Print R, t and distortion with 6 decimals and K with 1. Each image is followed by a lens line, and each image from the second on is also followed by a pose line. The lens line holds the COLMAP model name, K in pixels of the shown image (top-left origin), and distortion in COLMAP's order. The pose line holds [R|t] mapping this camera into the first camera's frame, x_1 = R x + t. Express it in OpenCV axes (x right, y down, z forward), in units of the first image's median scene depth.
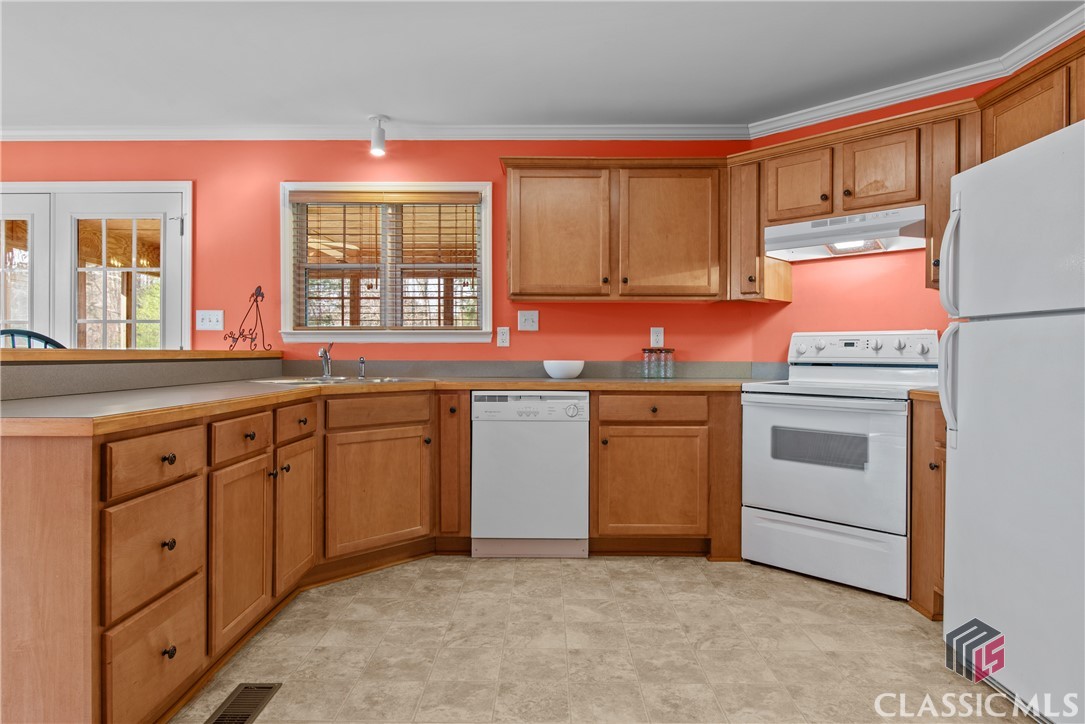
lens RADIAL K [[629.2, 0, 544.6], [0, 629.2, 357.6], [0, 0, 1]] dist [0.003808, 0.004696]
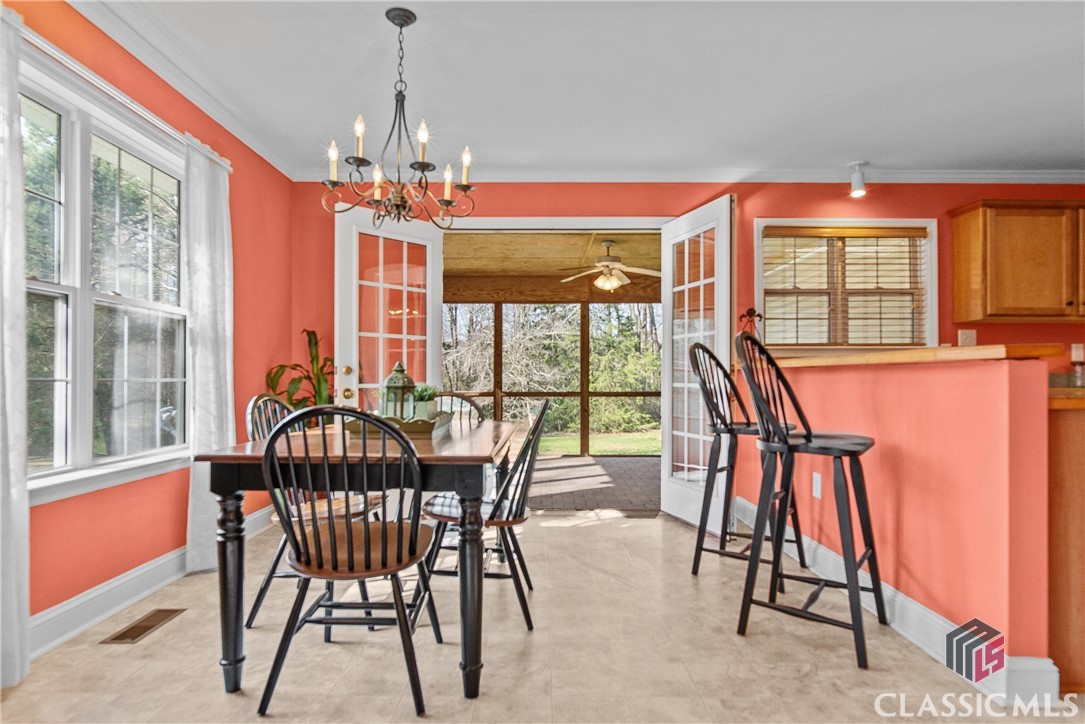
lens RADIAL K [[629.2, 0, 545.7], [0, 629.2, 368.9], [0, 0, 1]] dist [0.003808, 0.004696]
pose [[0.999360, -0.003337, 0.035602, -0.884721], [0.003547, 0.999977, -0.005841, 0.003088], [-0.035582, 0.005964, 0.999349, -0.141254]]
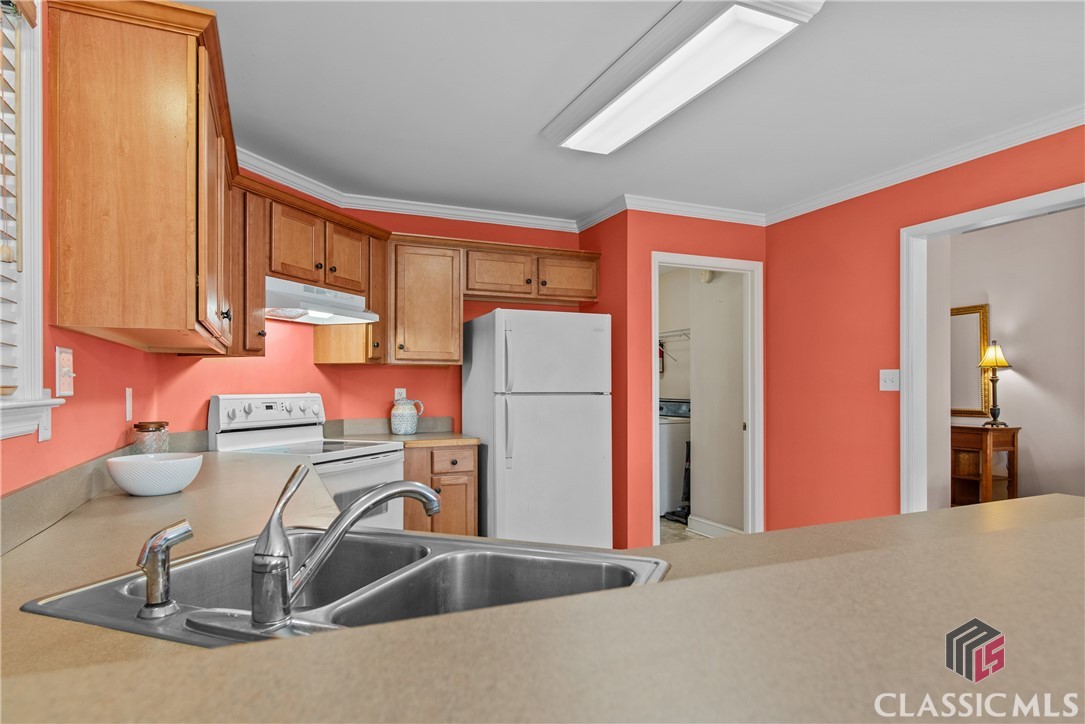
lens RADIAL K [[629.2, 0, 543.8], [0, 629.2, 365.9], [0, 0, 1]] dist [0.003808, 0.004696]
pose [[-0.434668, 0.028424, 0.900142, -0.539754], [0.005488, 0.999567, -0.028913, -0.049901], [-0.900574, -0.007628, -0.434636, 0.944091]]
